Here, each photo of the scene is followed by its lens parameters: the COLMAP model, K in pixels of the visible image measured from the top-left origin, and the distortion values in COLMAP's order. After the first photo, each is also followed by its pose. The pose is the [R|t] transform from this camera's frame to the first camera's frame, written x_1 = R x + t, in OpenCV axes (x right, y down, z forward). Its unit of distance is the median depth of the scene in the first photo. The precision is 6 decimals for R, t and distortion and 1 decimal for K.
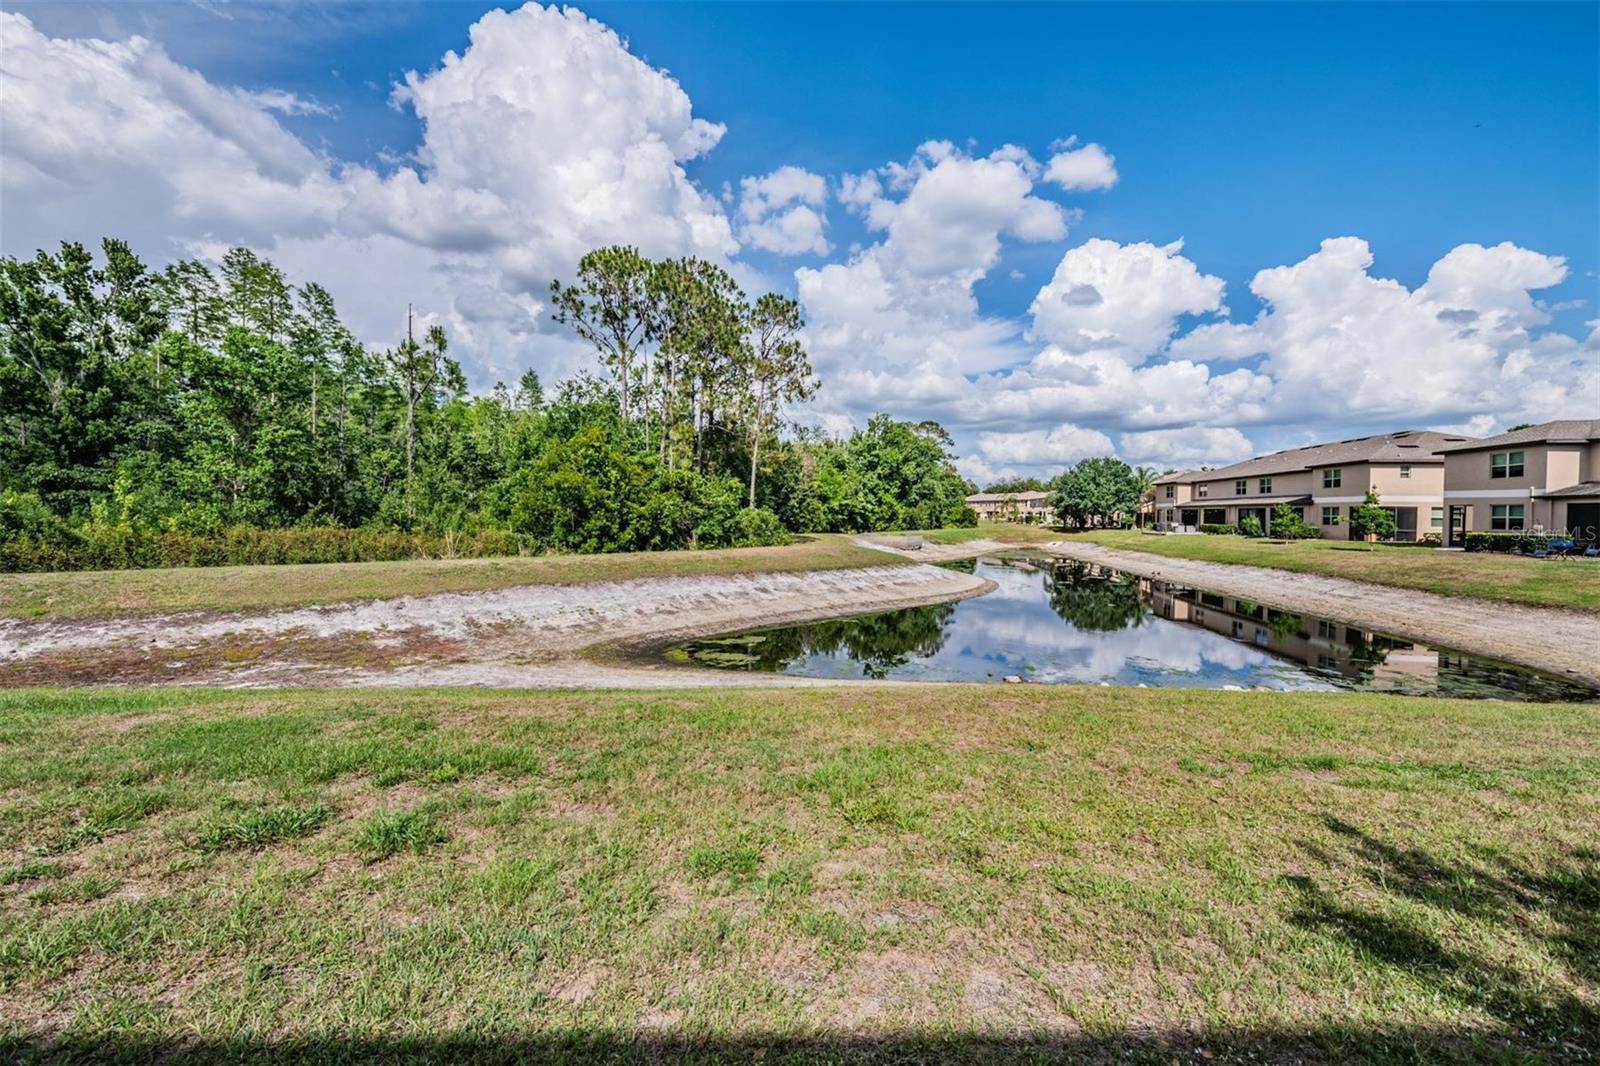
lens RADIAL K [[622.1, 0, 804.4], [0, 622.1, 531.4], [0, 0, 1]] dist [-0.000030, -0.000344]
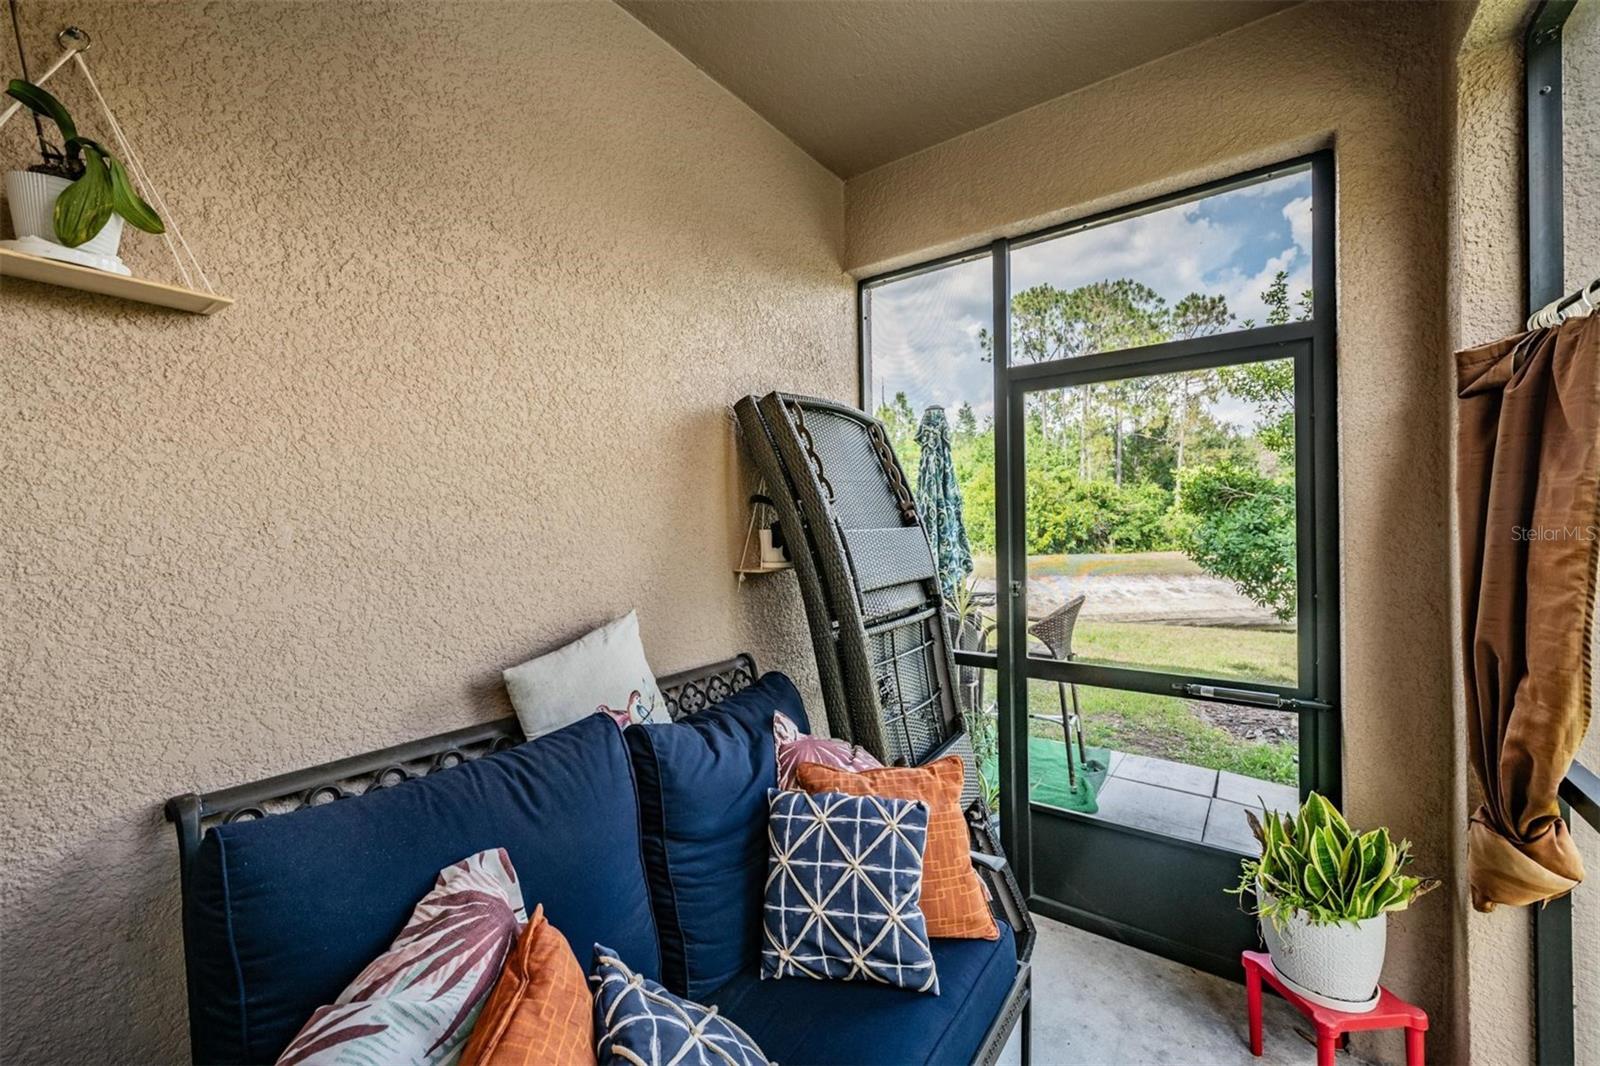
lens RADIAL K [[622.1, 0, 804.4], [0, 622.1, 531.4], [0, 0, 1]] dist [-0.000030, -0.000344]
pose [[0.782064, -0.024119, -0.622731, 0.079924], [0.014519, 0.999685, -0.020485, 0.005478], [0.623029, 0.006979, 0.782168, -0.175899]]
